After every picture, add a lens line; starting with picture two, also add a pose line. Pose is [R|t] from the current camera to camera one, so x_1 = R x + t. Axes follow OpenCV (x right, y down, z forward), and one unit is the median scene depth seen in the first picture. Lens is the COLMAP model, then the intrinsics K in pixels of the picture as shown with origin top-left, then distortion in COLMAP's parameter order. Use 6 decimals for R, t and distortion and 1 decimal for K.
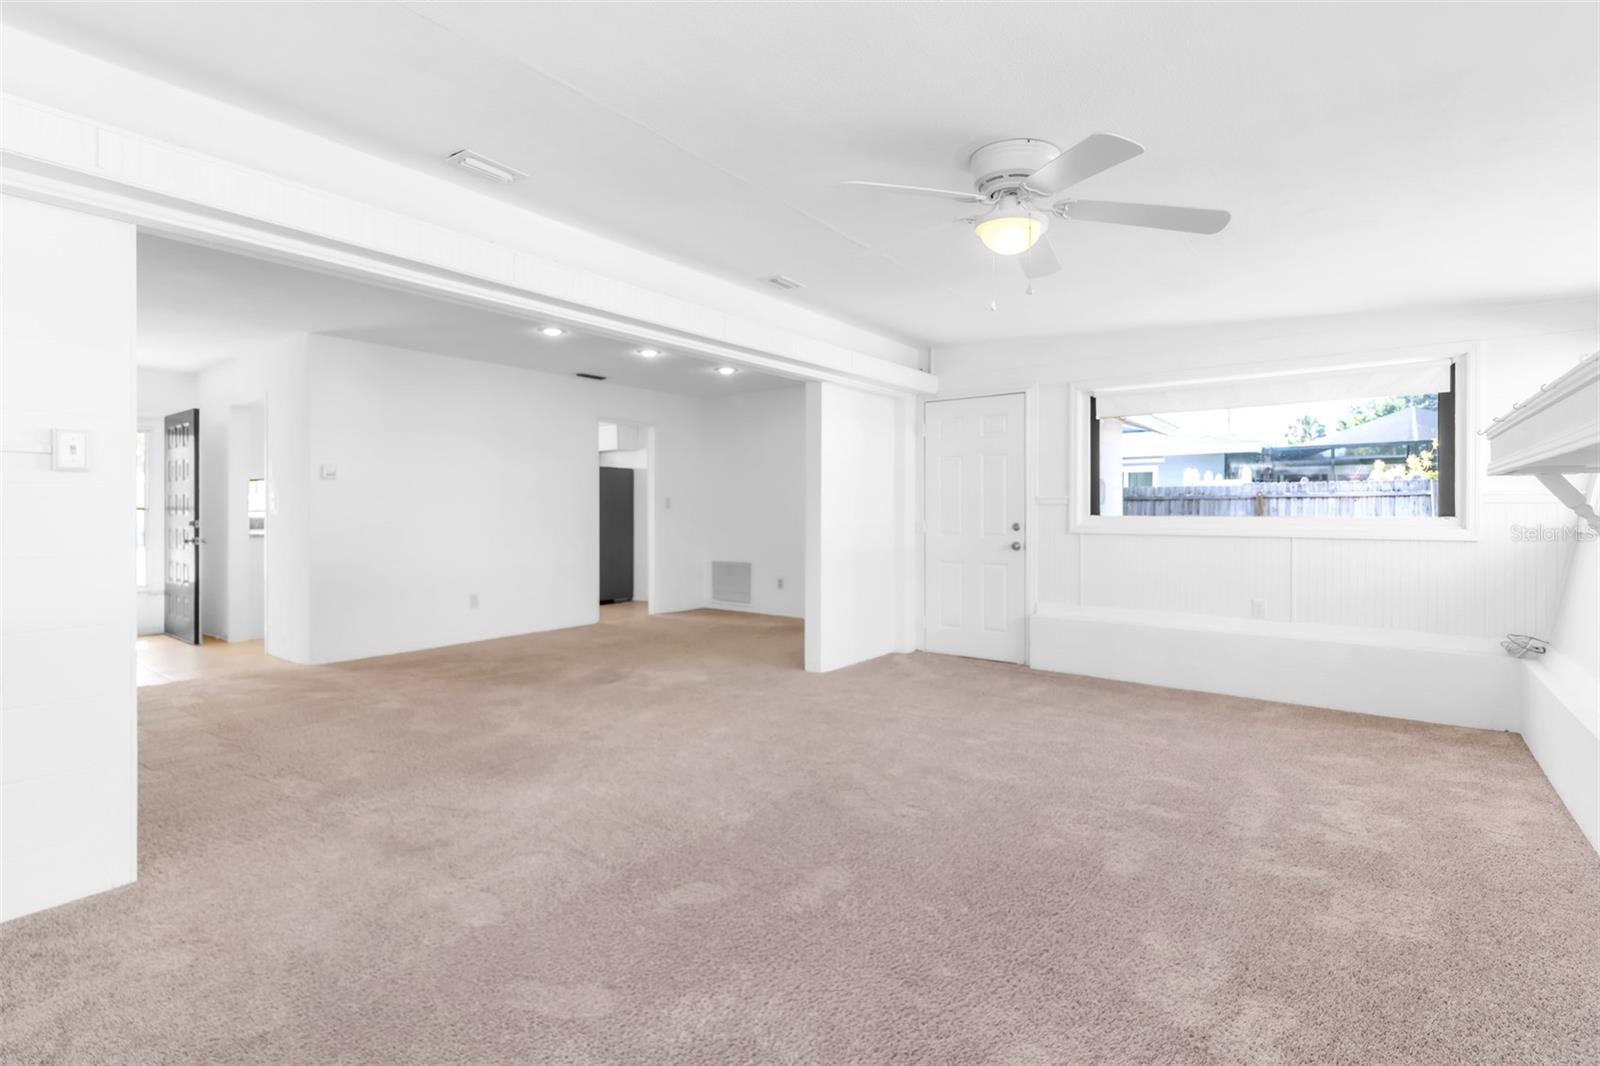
lens RADIAL K [[753.5, 0, 802.8], [0, 753.5, 510.3], [0, 0, 1]] dist [0.009617, 0.000265]
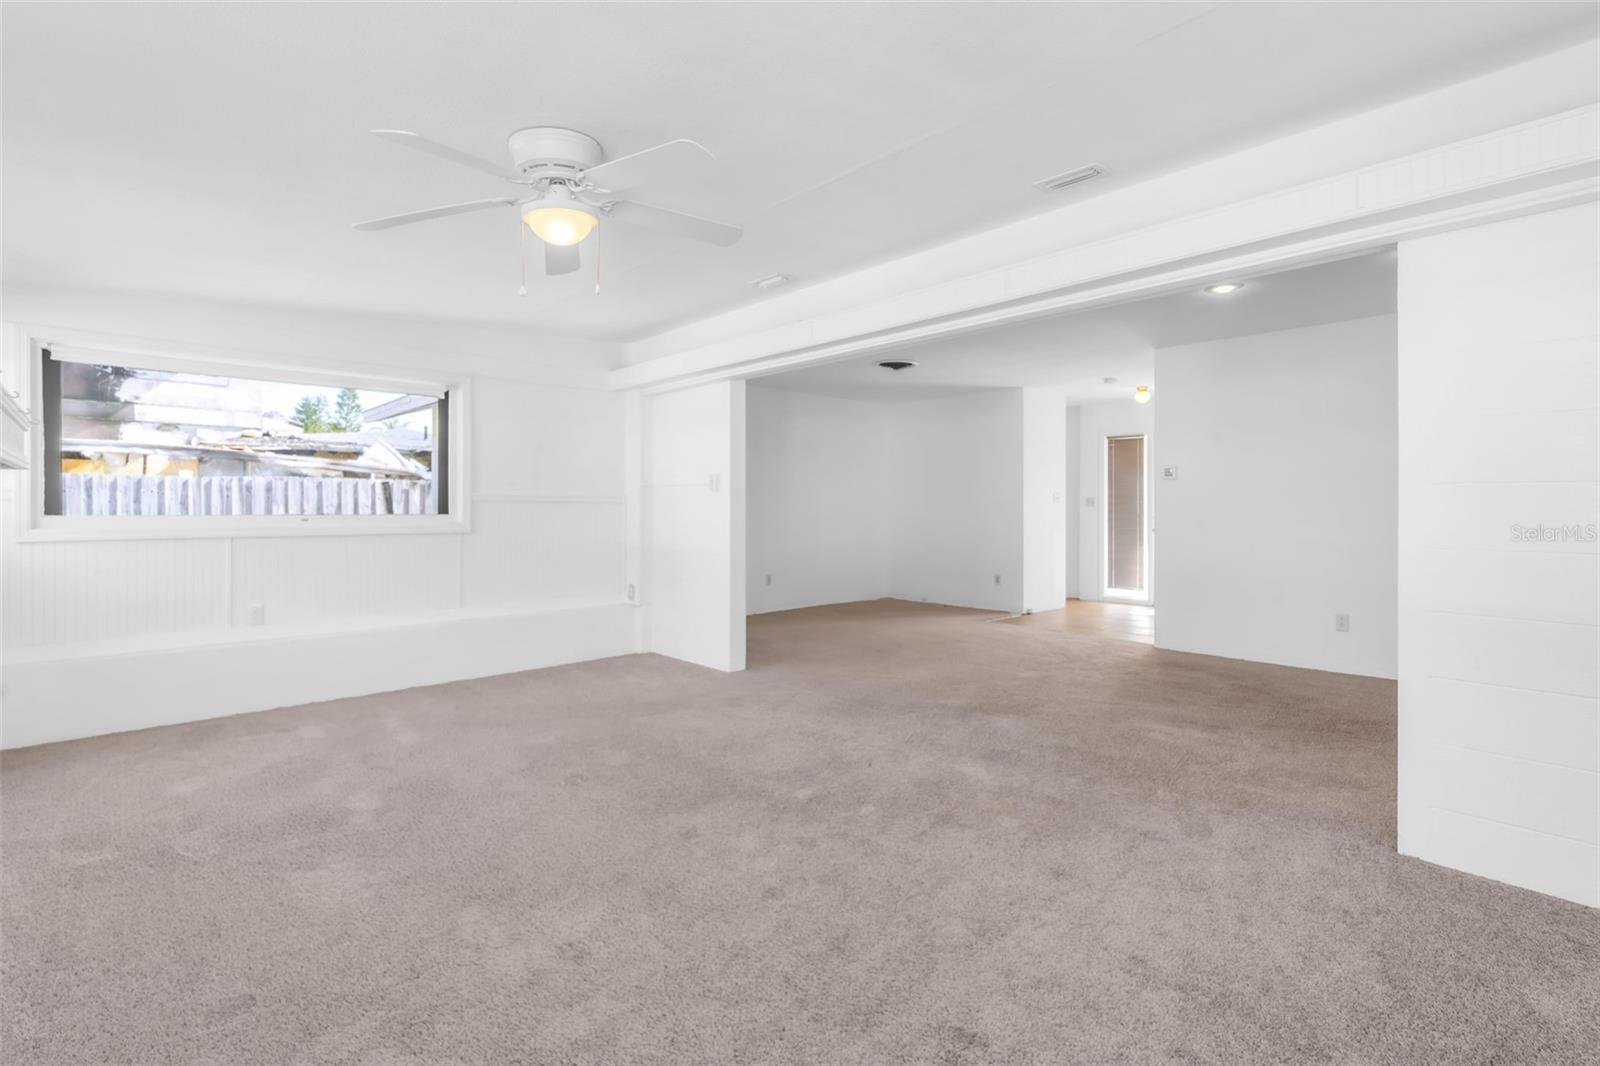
lens RADIAL K [[753.5, 0, 802.8], [0, 753.5, 510.3], [0, 0, 1]] dist [0.009617, 0.000265]
pose [[-0.180721, 0.006942, -0.983510, 0.561898], [-0.001251, 0.999973, 0.007288, -0.002205], [0.983534, 0.002548, -0.180707, 0.705128]]
